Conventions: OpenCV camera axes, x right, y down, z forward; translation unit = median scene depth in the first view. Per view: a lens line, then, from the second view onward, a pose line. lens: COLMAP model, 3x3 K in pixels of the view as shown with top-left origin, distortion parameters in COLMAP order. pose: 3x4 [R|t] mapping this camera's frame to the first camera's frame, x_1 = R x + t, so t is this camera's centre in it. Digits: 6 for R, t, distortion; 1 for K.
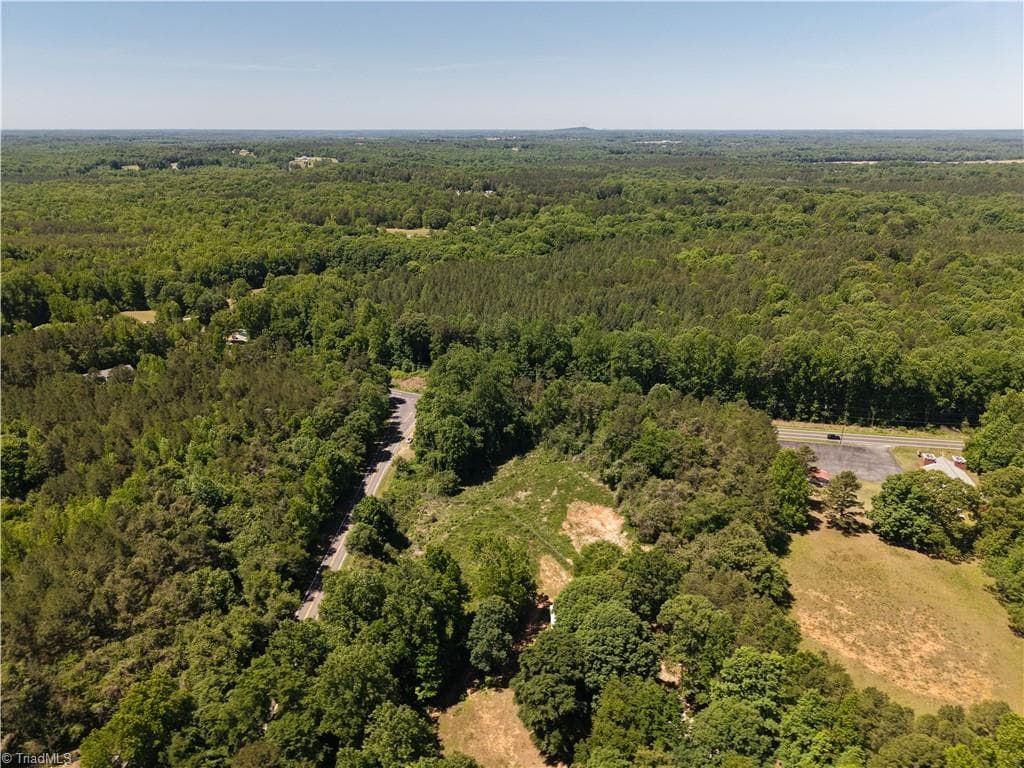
lens RADIAL K [[677.7, 0, 516.8], [0, 677.7, 376.7], [0, 0, 1]] dist [0.019259, -0.016832]
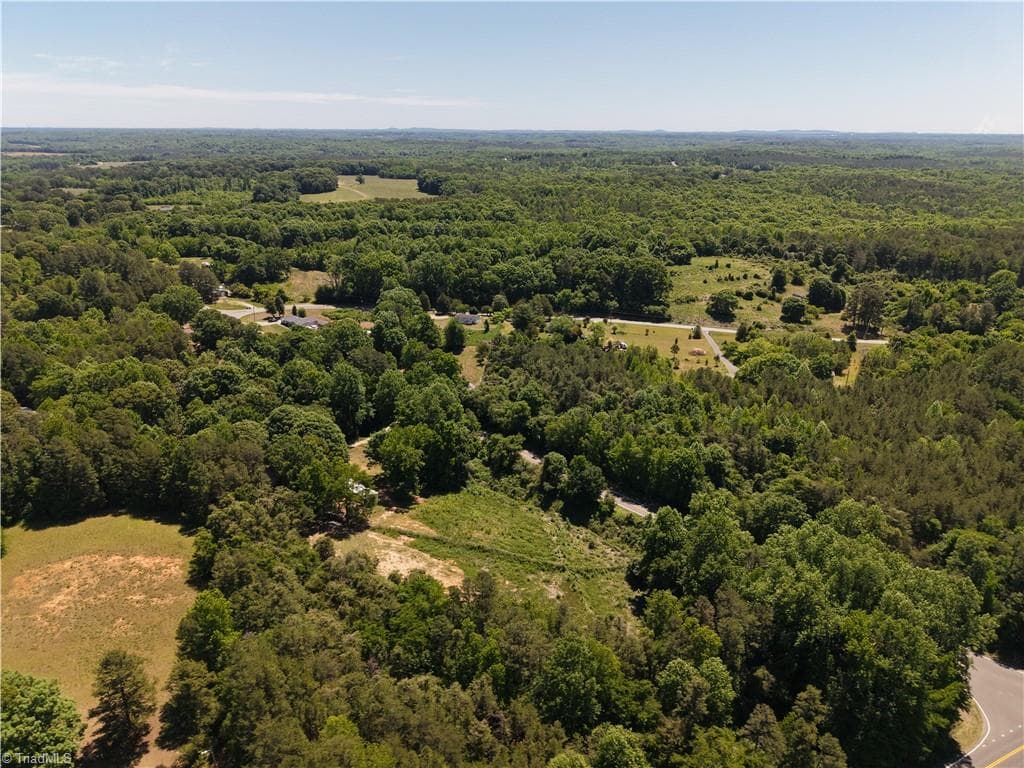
lens RADIAL K [[677.7, 0, 513.7], [0, 677.7, 399.3], [0, 0, 1]] dist [0.019259, -0.016832]
pose [[-0.670175, 0.269935, -0.691375, 0.393044], [-0.255909, 0.790355, 0.556642, -0.319464], [0.696689, 0.549977, -0.460597, 0.916890]]
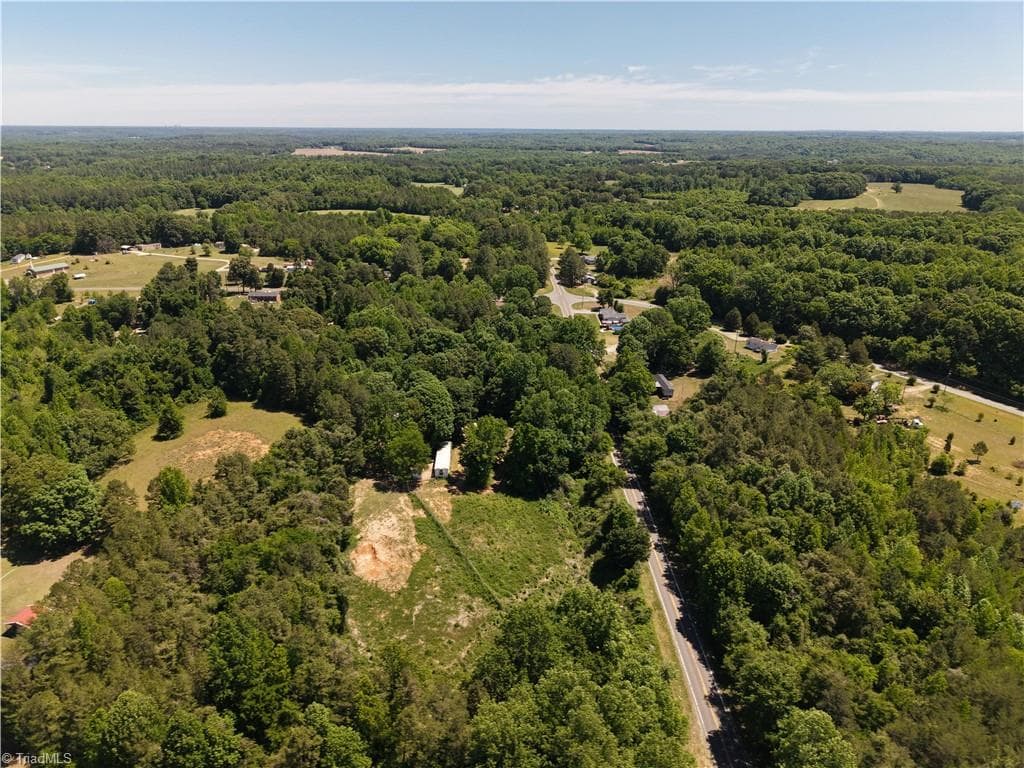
lens RADIAL K [[677.7, 0, 517.0], [0, 677.7, 408.5], [0, 0, 1]] dist [0.019259, -0.016832]
pose [[-0.999209, 0.006892, -0.039159, -0.018432], [-0.021169, 0.741465, 0.670657, -0.363370], [0.033657, 0.670956, -0.740733, 1.055687]]
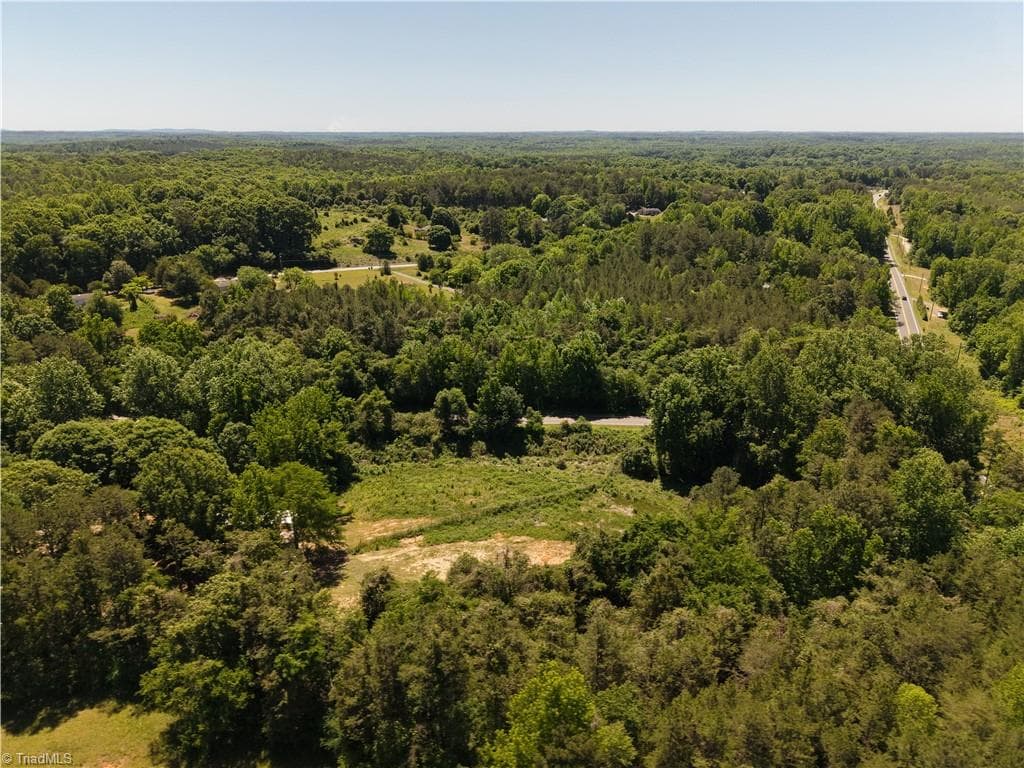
lens RADIAL K [[677.7, 0, 519.7], [0, 677.7, 393.4], [0, 0, 1]] dist [0.019259, -0.016832]
pose [[0.089599, 0.356384, -0.930034, 0.415312], [-0.339499, 0.888793, 0.307874, -0.062638], [0.936329, 0.288161, 0.200627, 0.573578]]
